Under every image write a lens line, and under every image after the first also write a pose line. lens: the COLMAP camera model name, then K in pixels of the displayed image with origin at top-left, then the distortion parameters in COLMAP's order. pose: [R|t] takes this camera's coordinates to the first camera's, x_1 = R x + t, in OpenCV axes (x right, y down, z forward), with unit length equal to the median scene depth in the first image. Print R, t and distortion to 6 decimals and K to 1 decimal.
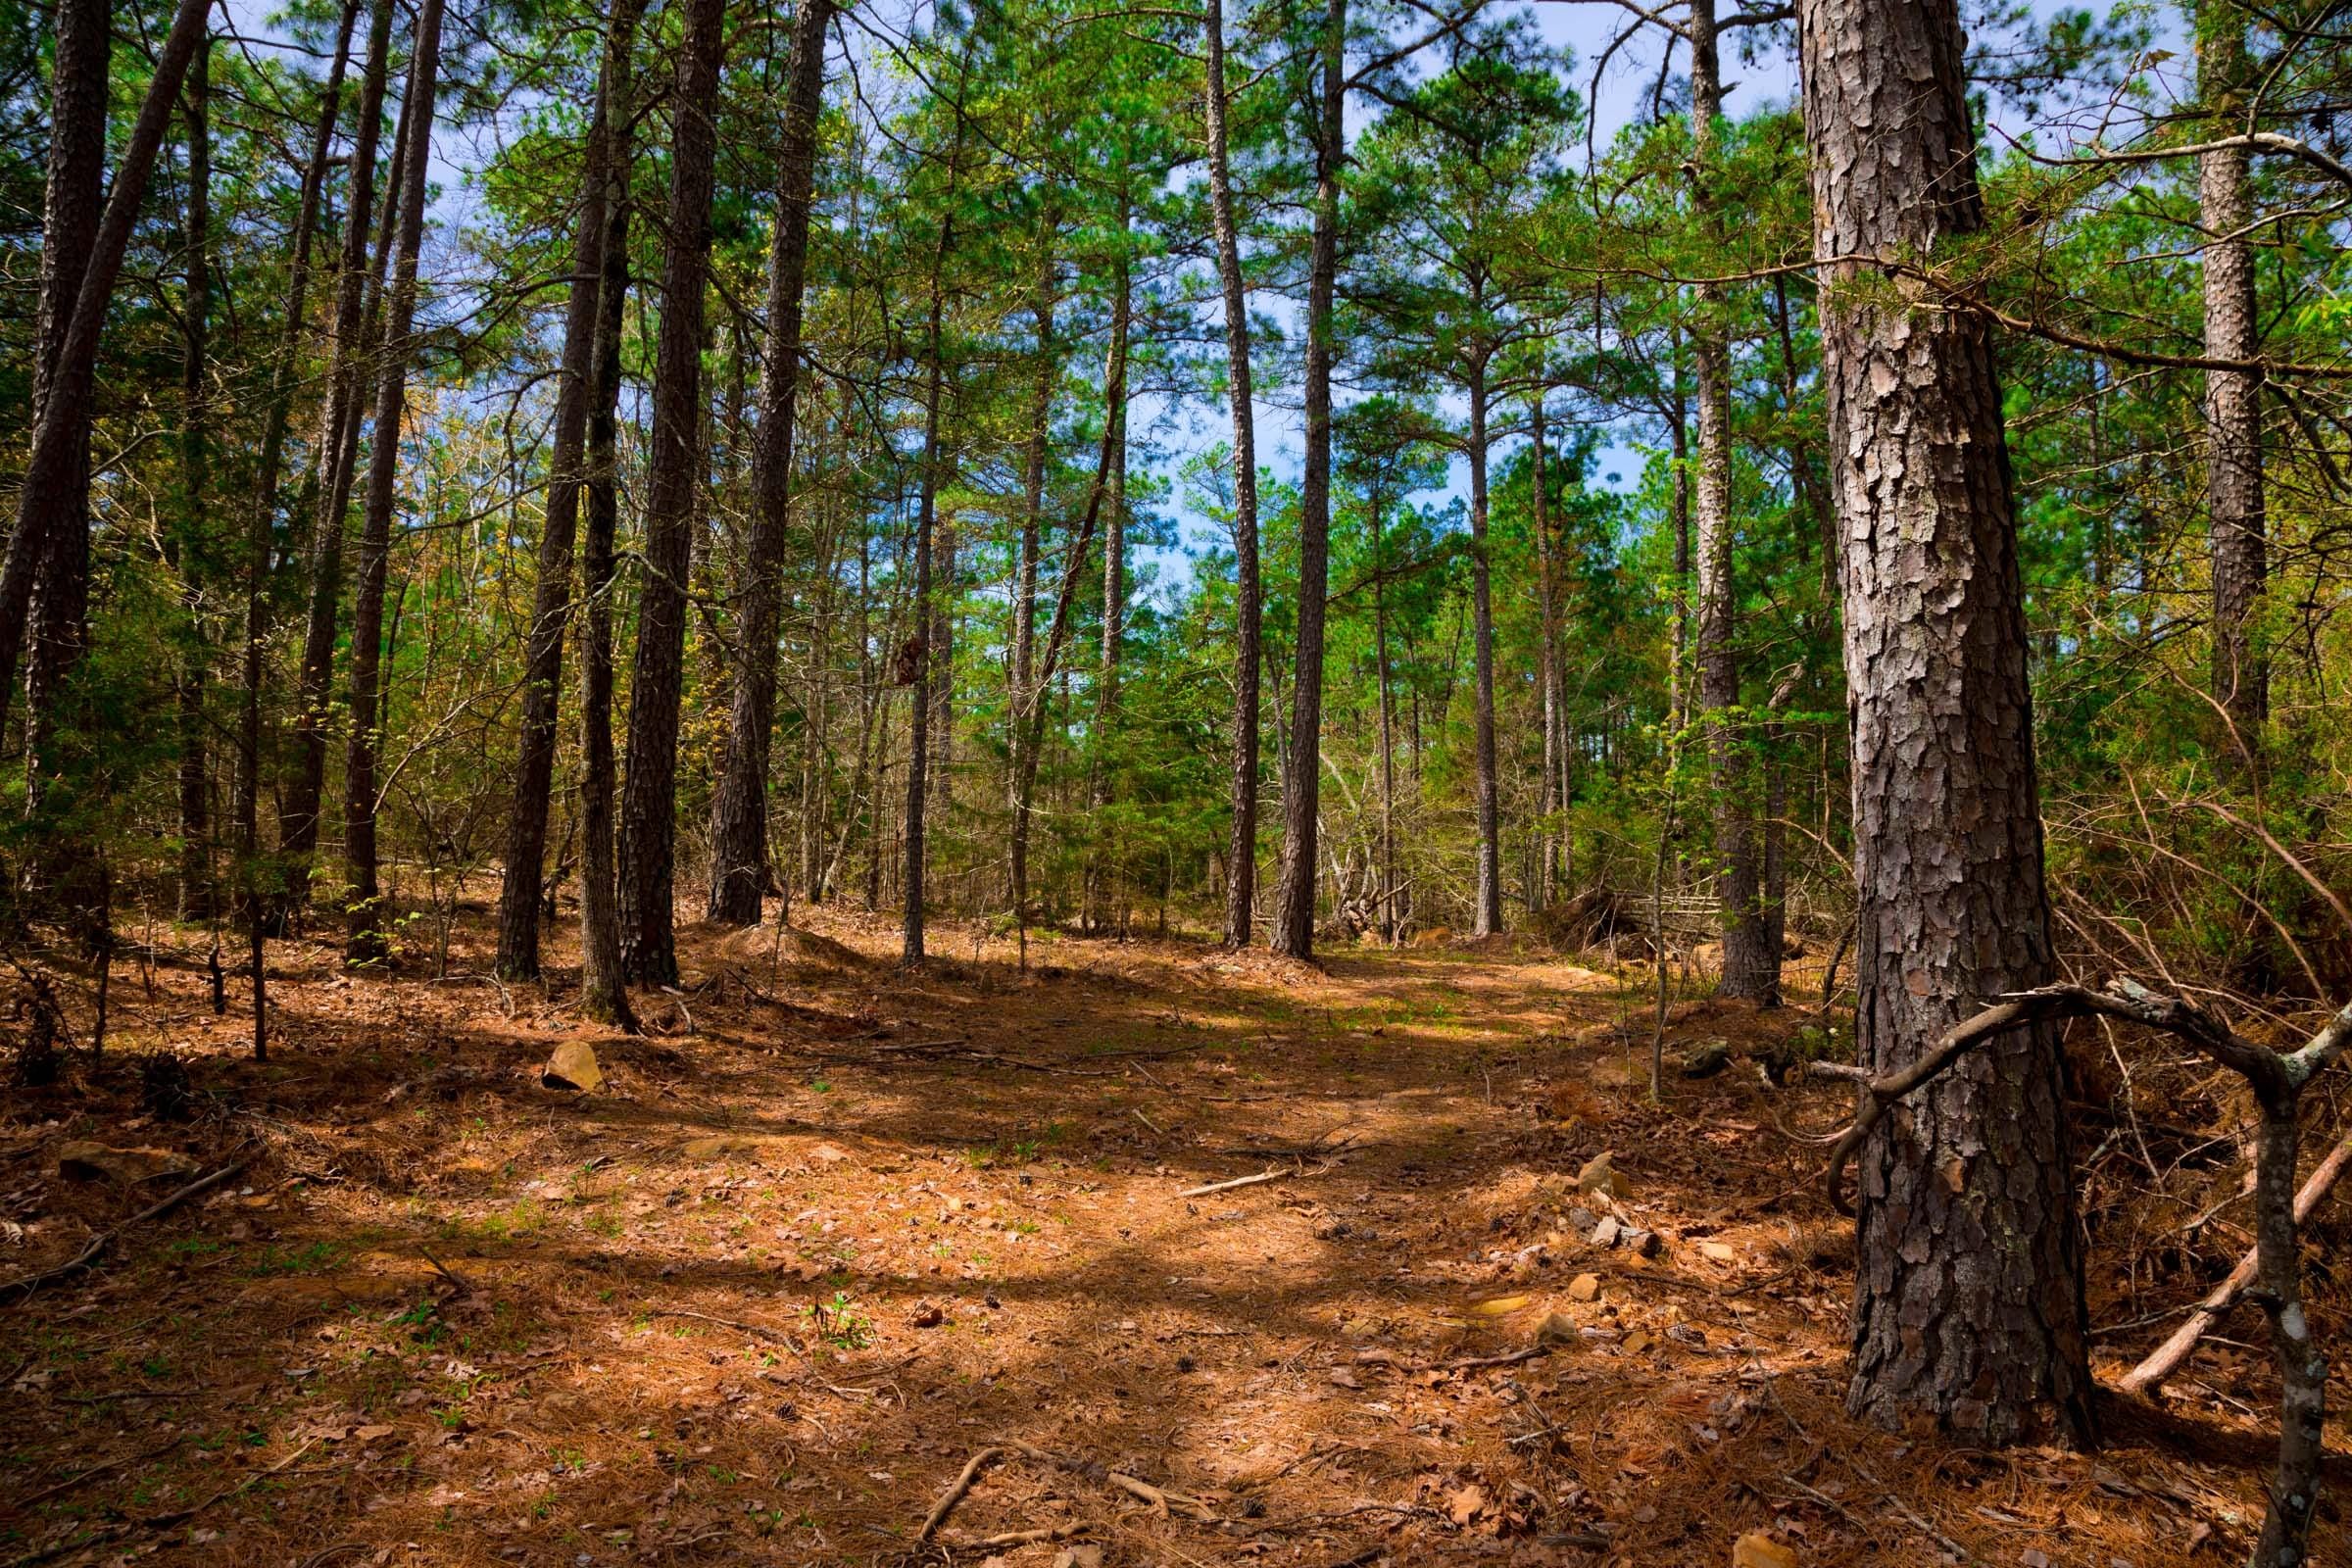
lens RADIAL K [[1736.7, 0, 1176.0], [0, 1736.7, 784.0], [0, 0, 1]] dist [-0.004280, 0.004026]
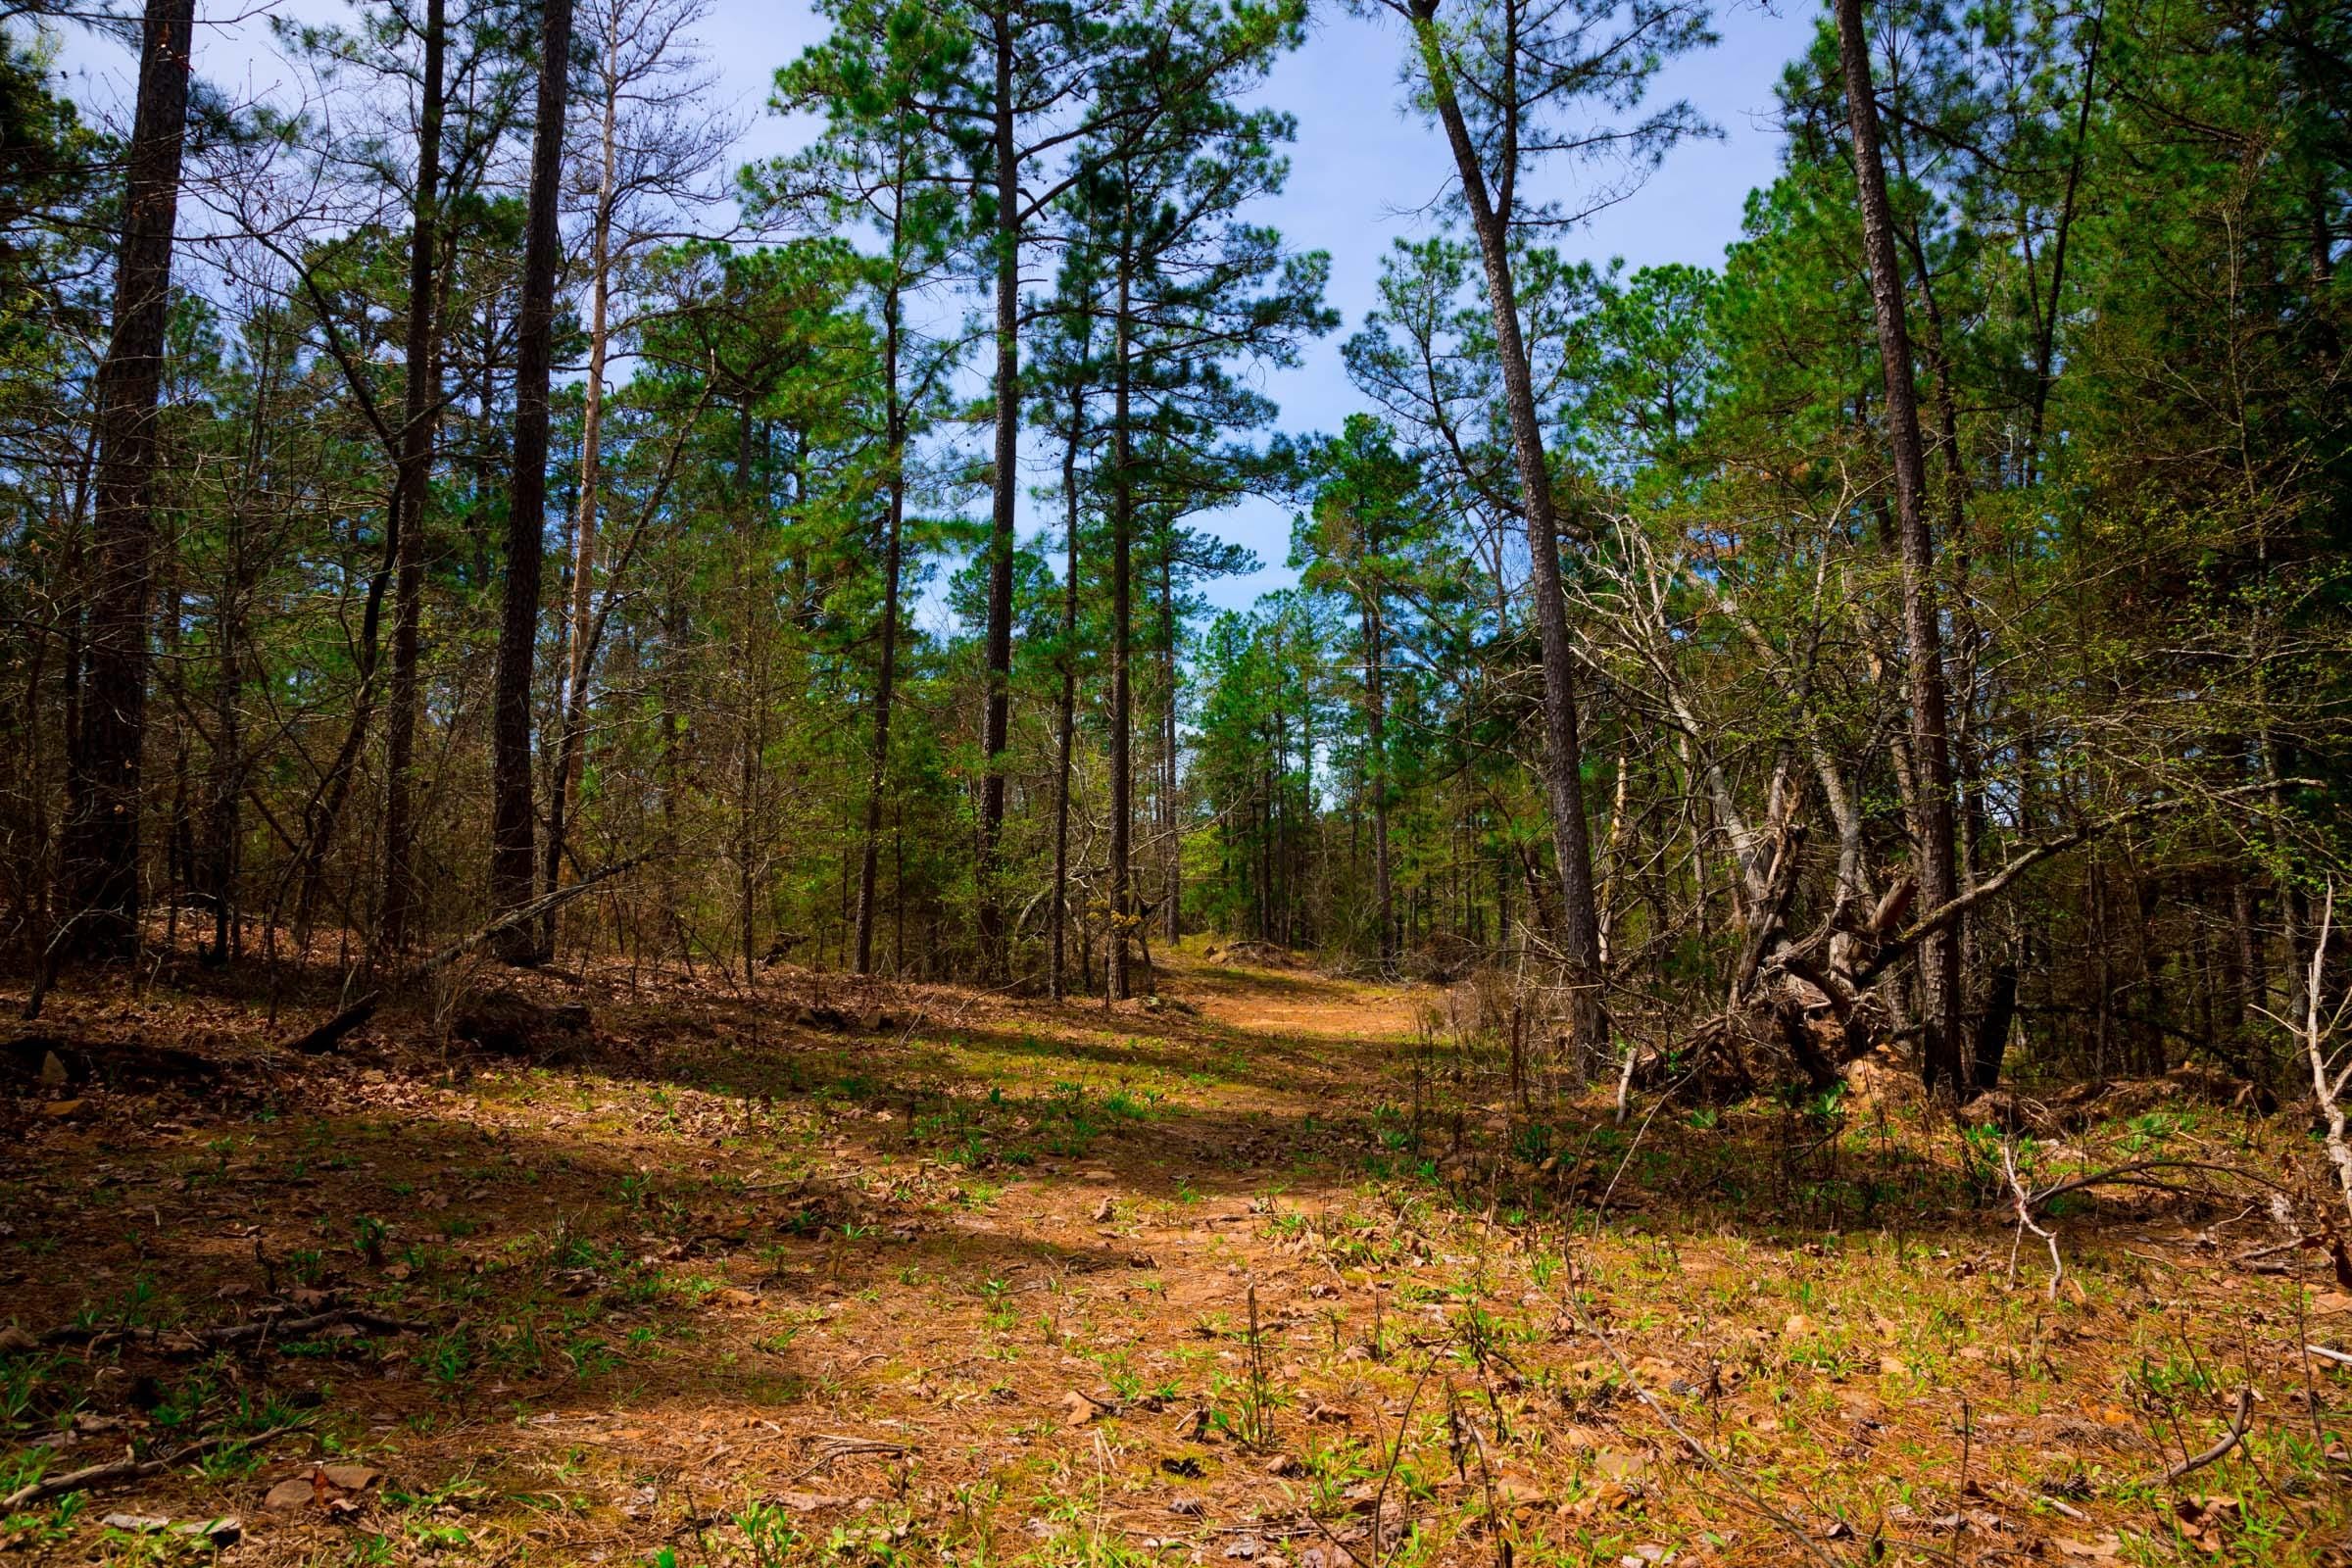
lens RADIAL K [[1727.3, 0, 1176.0], [0, 1727.3, 784.0], [0, 0, 1]] dist [-0.128237, 0.112818]
pose [[0.970112, -0.040775, -0.239207, 0.075125], [0.026428, 0.997671, -0.062883, 0.059092], [0.241213, 0.054682, 0.968930, 0.749815]]
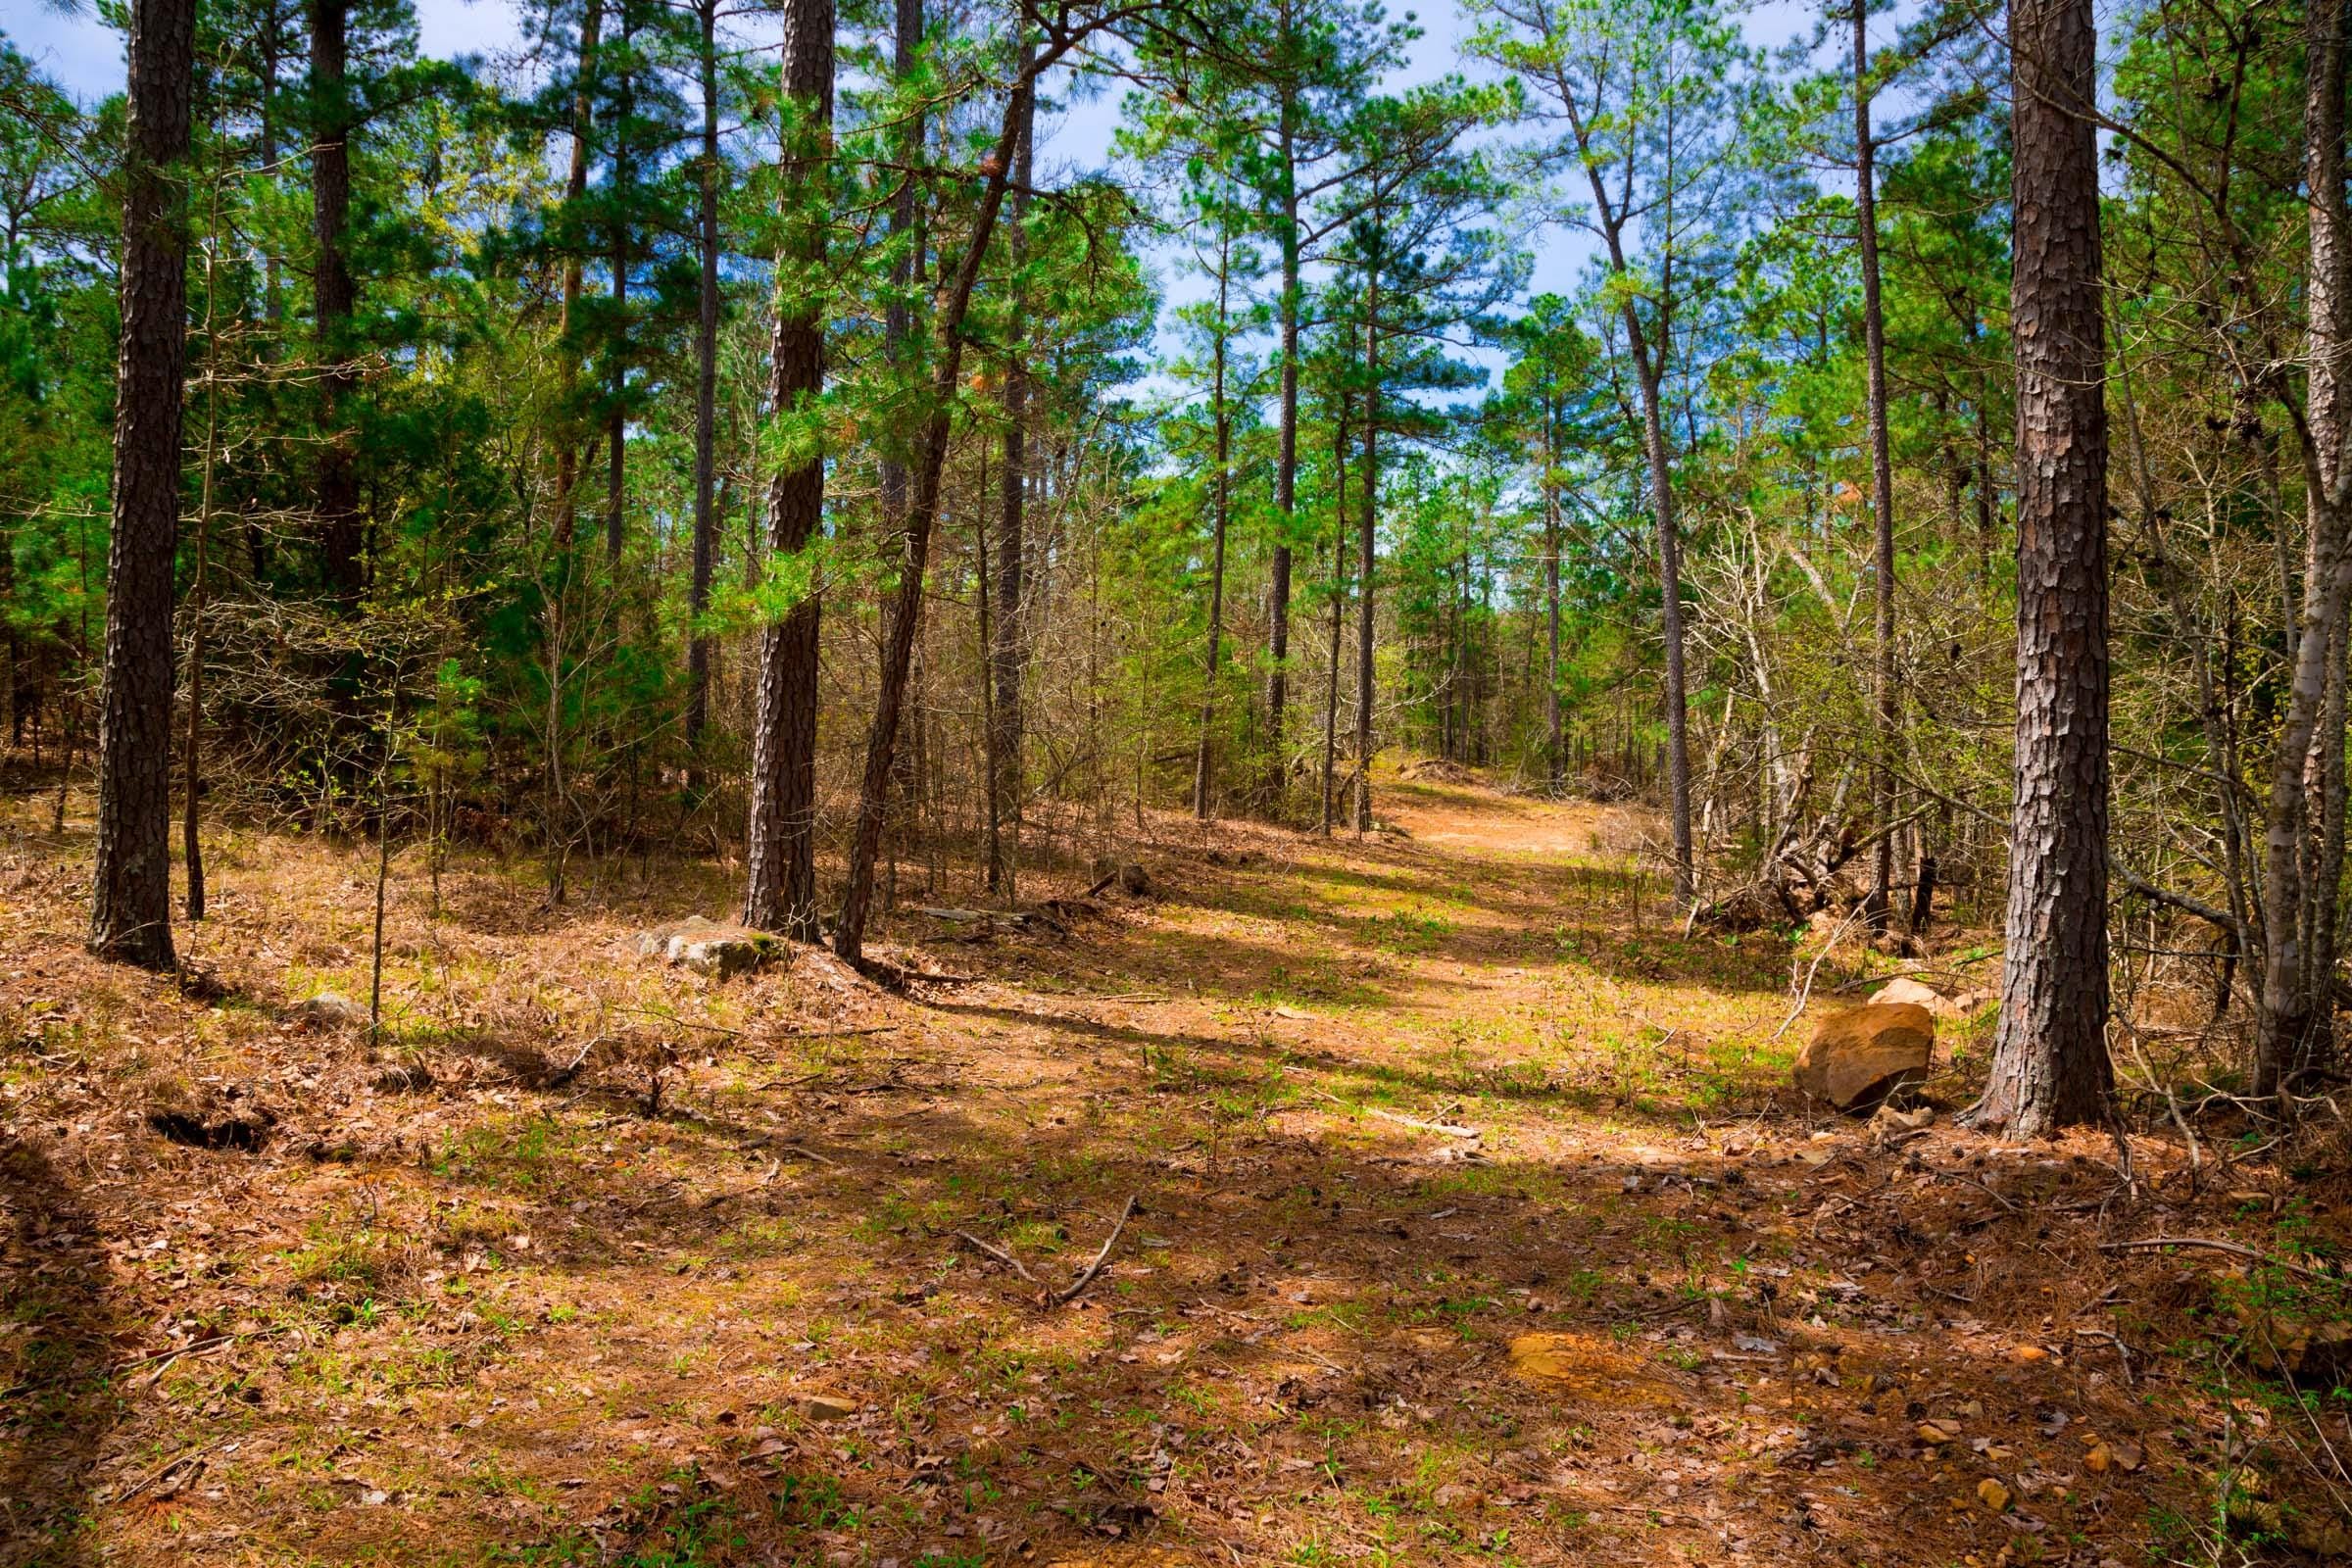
lens RADIAL K [[1736.7, 0, 1176.0], [0, 1736.7, 784.0], [0, 0, 1]] dist [-0.004280, 0.004026]
pose [[0.944307, 0.008928, -0.328944, 0.099448], [0.011981, 0.998036, 0.061481, 0.020963], [0.328847, -0.061998, 0.942346, 0.516120]]
